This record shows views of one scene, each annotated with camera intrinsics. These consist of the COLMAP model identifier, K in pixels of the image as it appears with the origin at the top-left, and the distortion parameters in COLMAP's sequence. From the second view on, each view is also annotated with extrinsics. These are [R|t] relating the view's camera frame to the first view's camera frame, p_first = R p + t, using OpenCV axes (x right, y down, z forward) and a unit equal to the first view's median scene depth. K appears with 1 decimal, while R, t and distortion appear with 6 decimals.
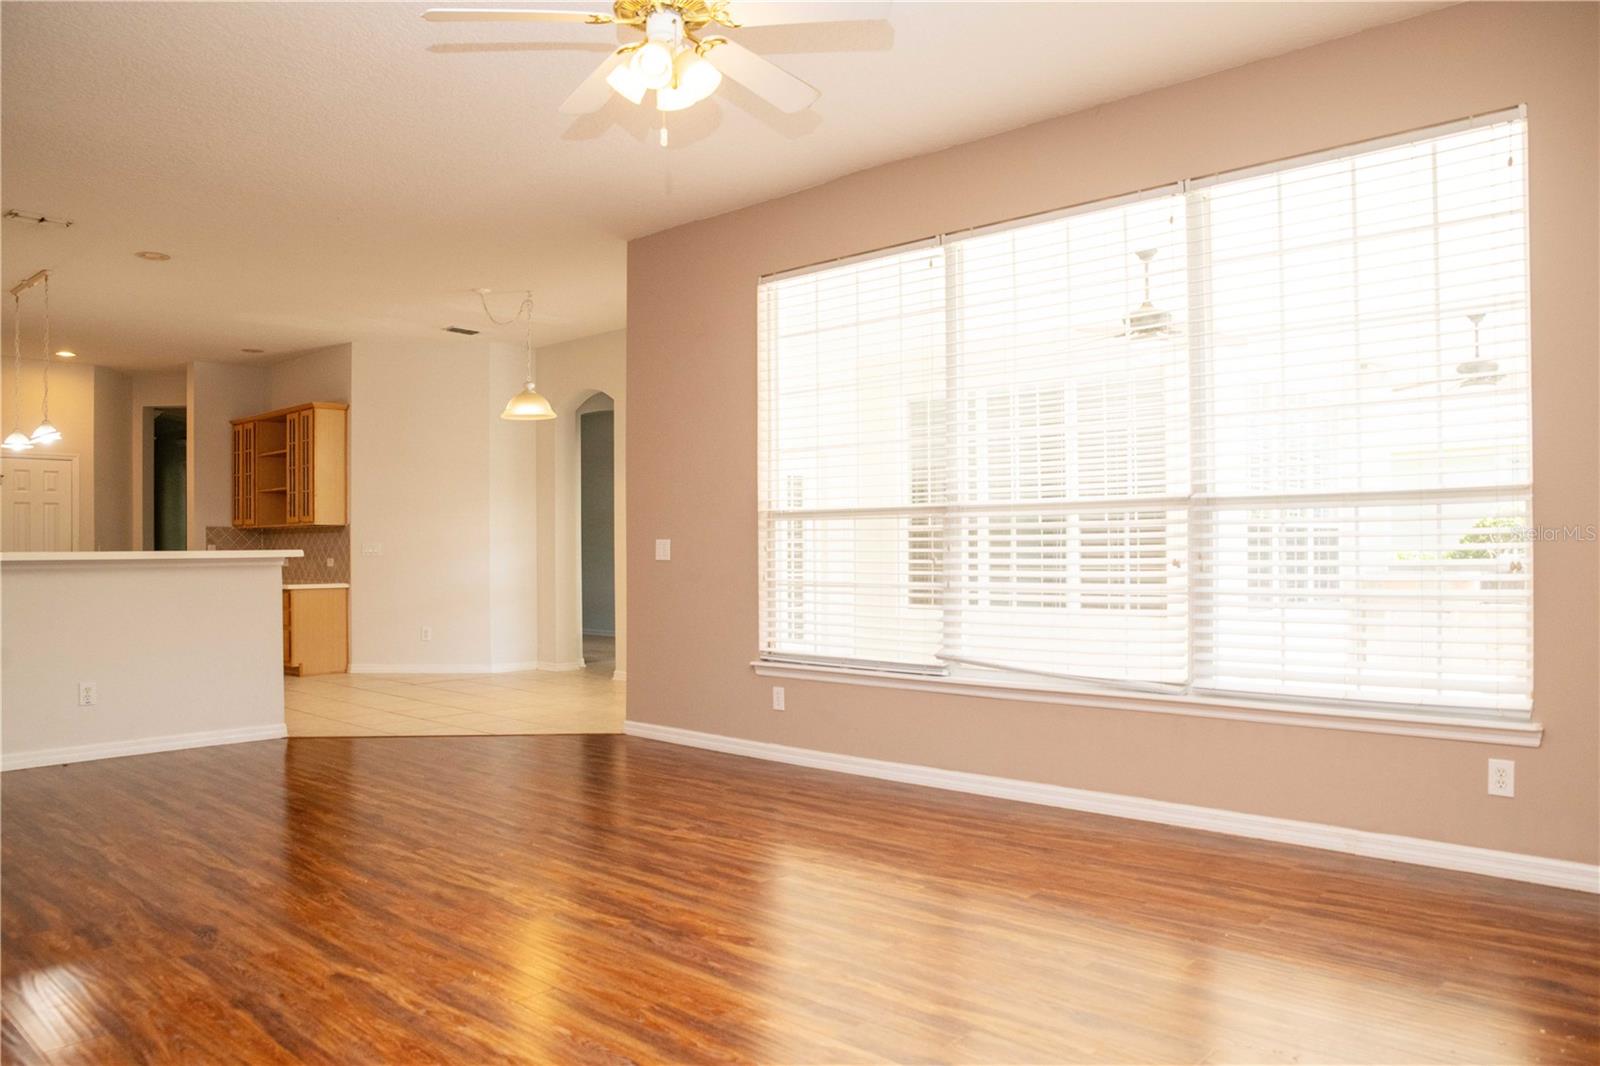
lens RADIAL K [[1131.2, 0, 793.9], [0, 1131.2, 542.2], [0, 0, 1]] dist [-0.138116, 0.100083]
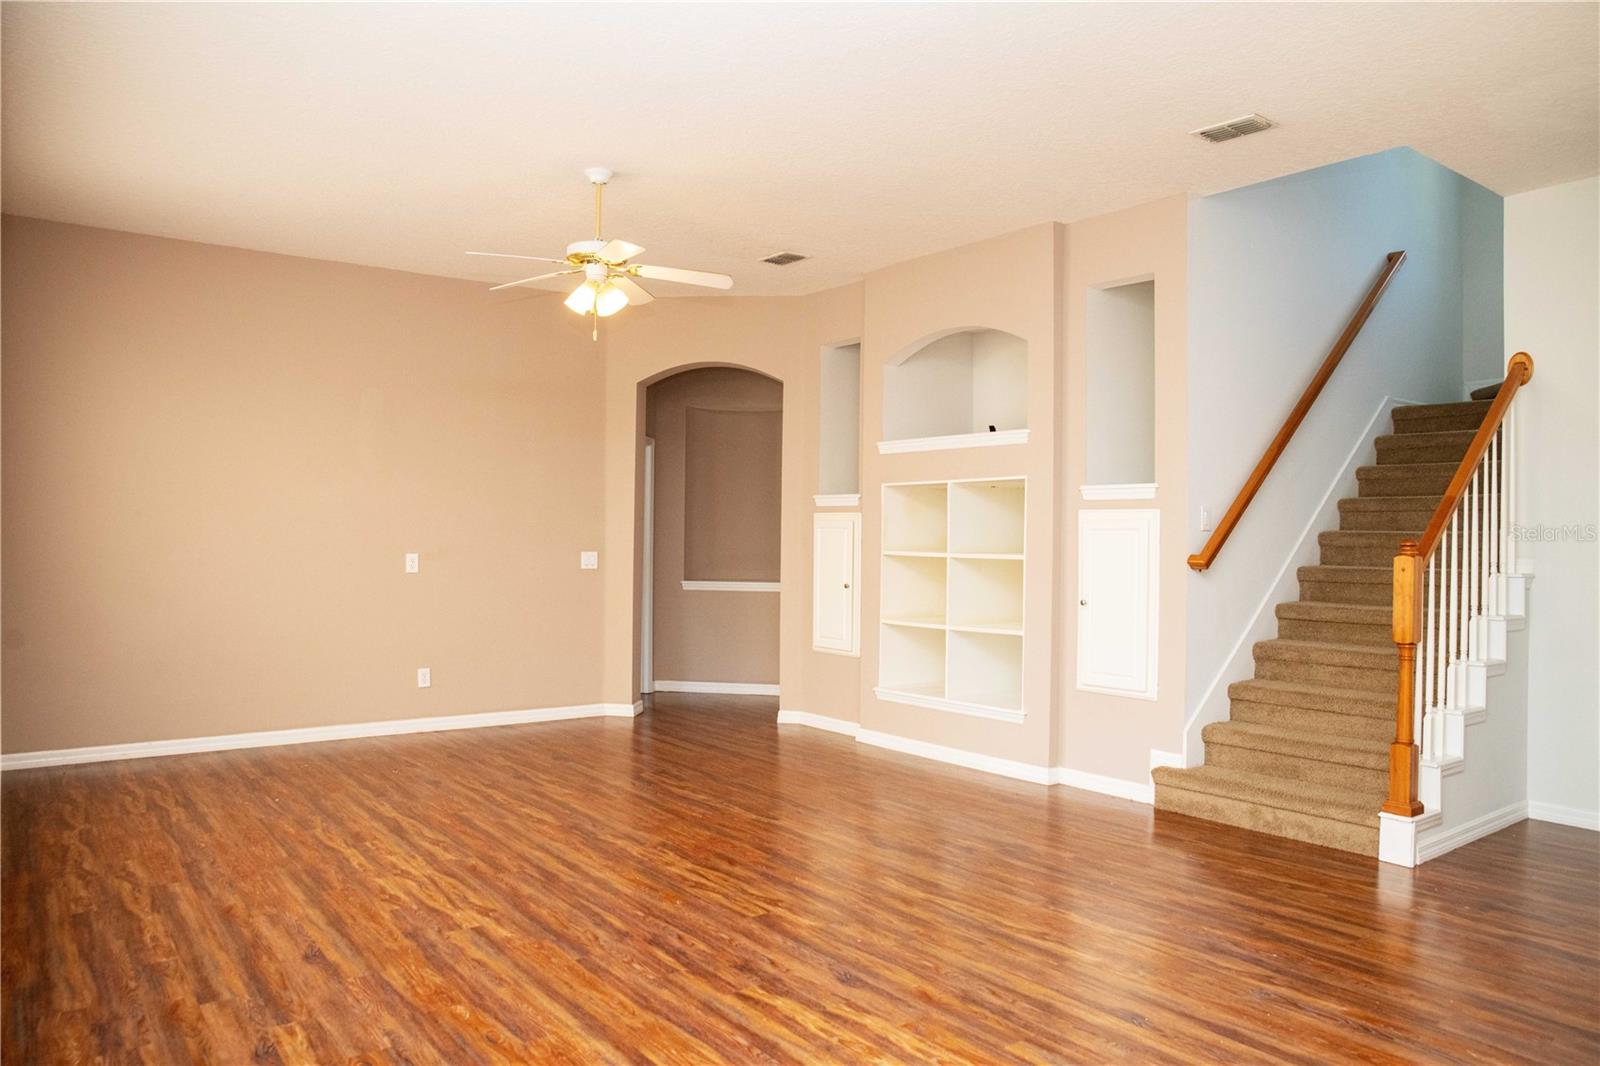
lens RADIAL K [[1131.2, 0, 793.9], [0, 1131.2, 542.2], [0, 0, 1]] dist [-0.138116, 0.100083]
pose [[-0.983920, -0.009853, 0.178338, -0.561226], [-0.009724, 0.999951, 0.001599, -0.042365], [-0.178346, -0.000161, -0.983968, 2.040872]]
